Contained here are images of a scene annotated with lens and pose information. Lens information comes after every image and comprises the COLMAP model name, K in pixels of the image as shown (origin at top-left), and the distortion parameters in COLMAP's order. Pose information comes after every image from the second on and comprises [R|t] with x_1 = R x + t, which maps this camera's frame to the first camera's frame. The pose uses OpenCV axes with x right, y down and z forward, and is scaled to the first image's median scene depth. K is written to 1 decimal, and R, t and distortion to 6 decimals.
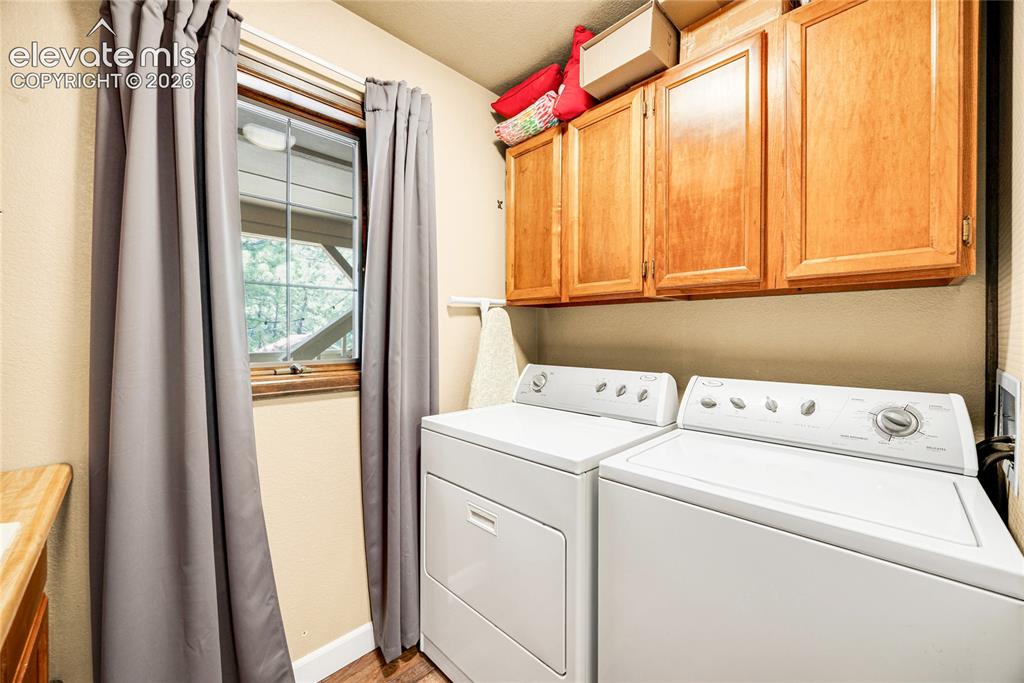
lens RADIAL K [[392.6, 0, 512.5], [0, 392.6, 335.6], [0, 0, 1]] dist [-0.002124, -0.000286]
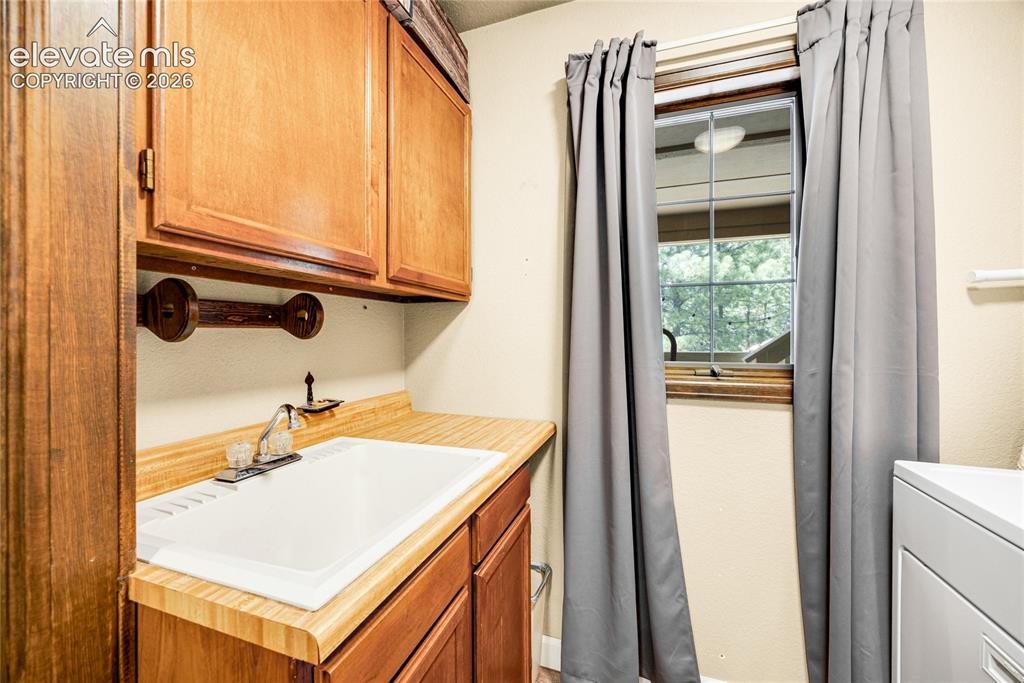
lens RADIAL K [[392.6, 0, 512.5], [0, 392.6, 335.6], [0, 0, 1]] dist [-0.002124, -0.000286]
pose [[0.445773, -0.000215, -0.895146, 0.076039], [-0.001932, 0.999997, -0.001202, 0.000058], [0.895144, 0.002265, 0.445771, 0.129756]]
